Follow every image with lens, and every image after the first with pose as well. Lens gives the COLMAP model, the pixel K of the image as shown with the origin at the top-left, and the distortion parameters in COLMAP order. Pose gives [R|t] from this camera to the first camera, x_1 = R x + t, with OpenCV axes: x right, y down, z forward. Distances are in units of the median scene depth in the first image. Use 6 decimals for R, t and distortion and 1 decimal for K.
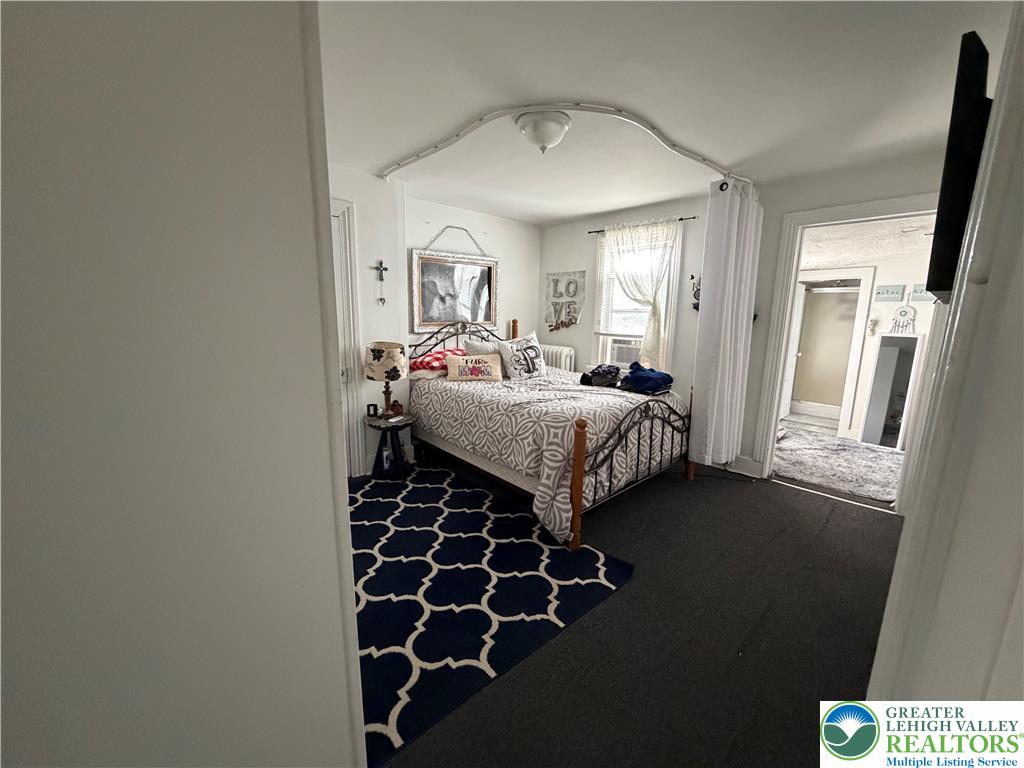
lens RADIAL K [[409.3, 0, 512.0], [0, 409.3, 384.0], [0, 0, 1]] dist [-0.000545, 0.000140]
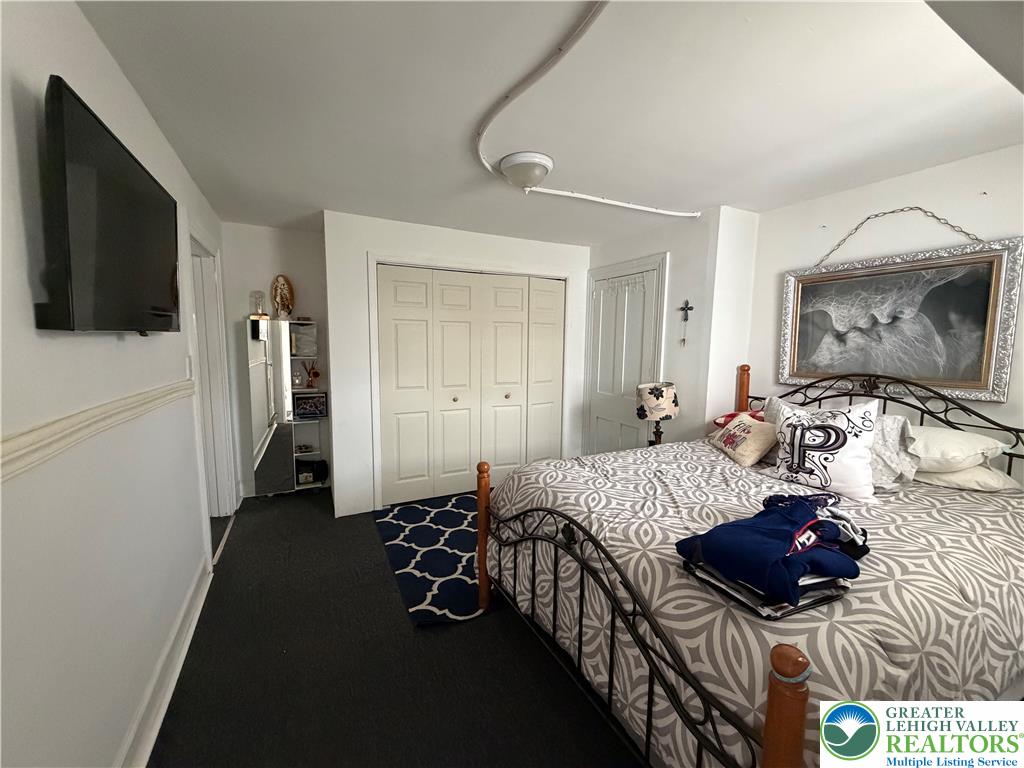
lens RADIAL K [[409.3, 0, 512.0], [0, 409.3, 384.0], [0, 0, 1]] dist [-0.000545, 0.000140]
pose [[-0.256945, 0.085014, -0.962679, 1.044135], [-0.187499, 0.972811, 0.135953, -0.233402], [0.948063, 0.215434, -0.234019, 1.250492]]
